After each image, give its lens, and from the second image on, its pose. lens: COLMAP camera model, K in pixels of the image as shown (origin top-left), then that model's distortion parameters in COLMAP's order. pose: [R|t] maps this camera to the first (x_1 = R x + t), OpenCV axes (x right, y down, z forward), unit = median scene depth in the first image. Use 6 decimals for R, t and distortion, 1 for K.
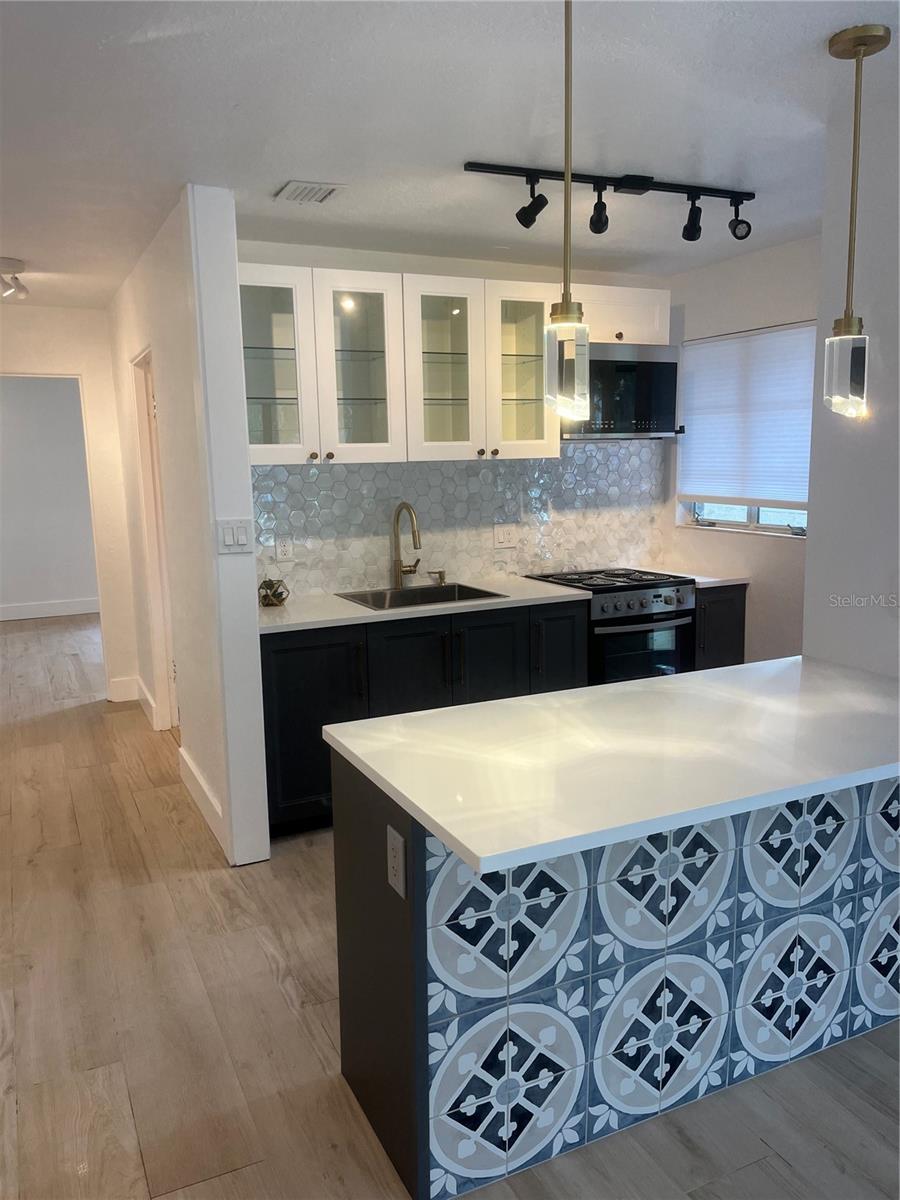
lens RADIAL K [[903.8, 0, 433.4], [0, 903.8, 611.0], [0, 0, 1]] dist [0.034261, -0.065733]
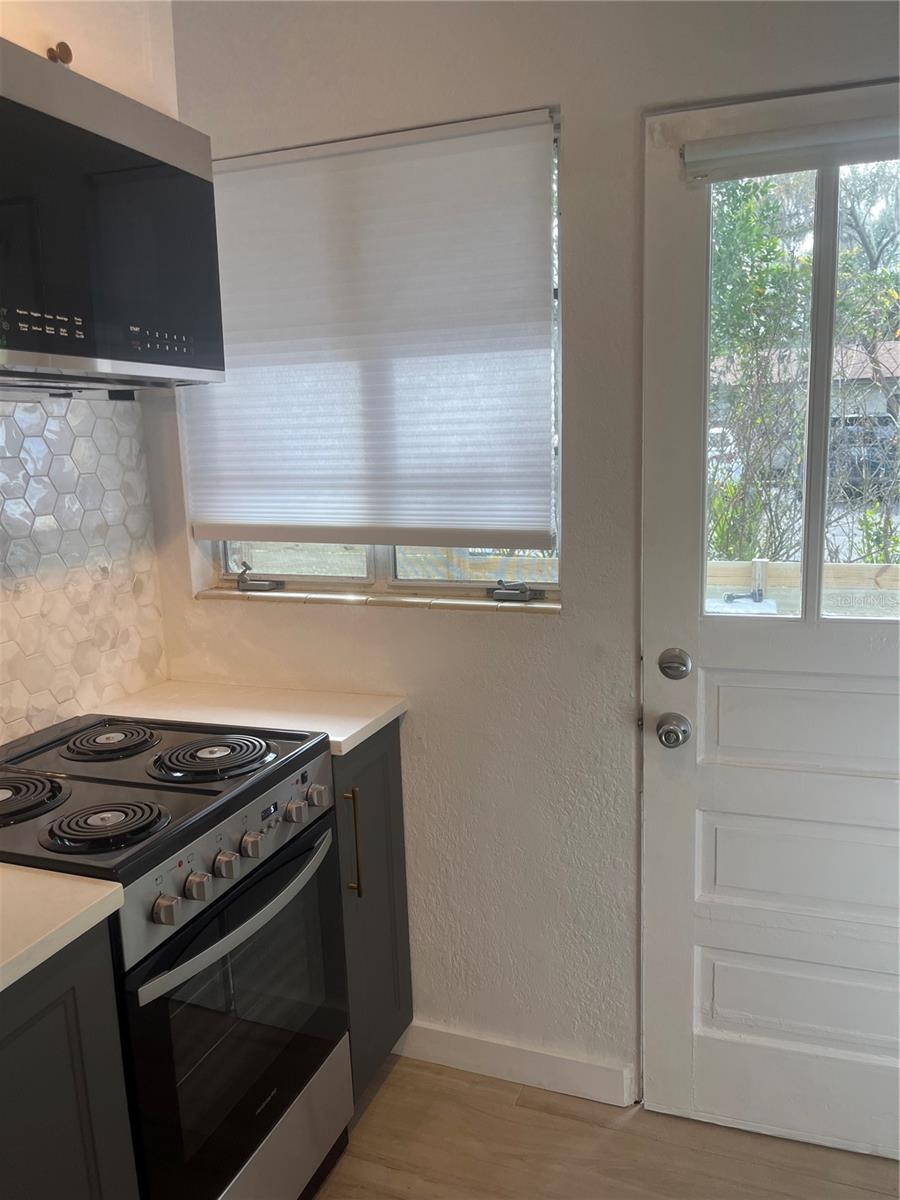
lens RADIAL K [[903.8, 0, 433.4], [0, 903.8, 611.0], [0, 0, 1]] dist [0.034261, -0.065733]
pose [[0.730895, -0.126758, 0.670615, 0.053602], [0.134882, 0.990049, 0.040130, -0.088942], [-0.669029, 0.061123, 0.740719, 0.595290]]
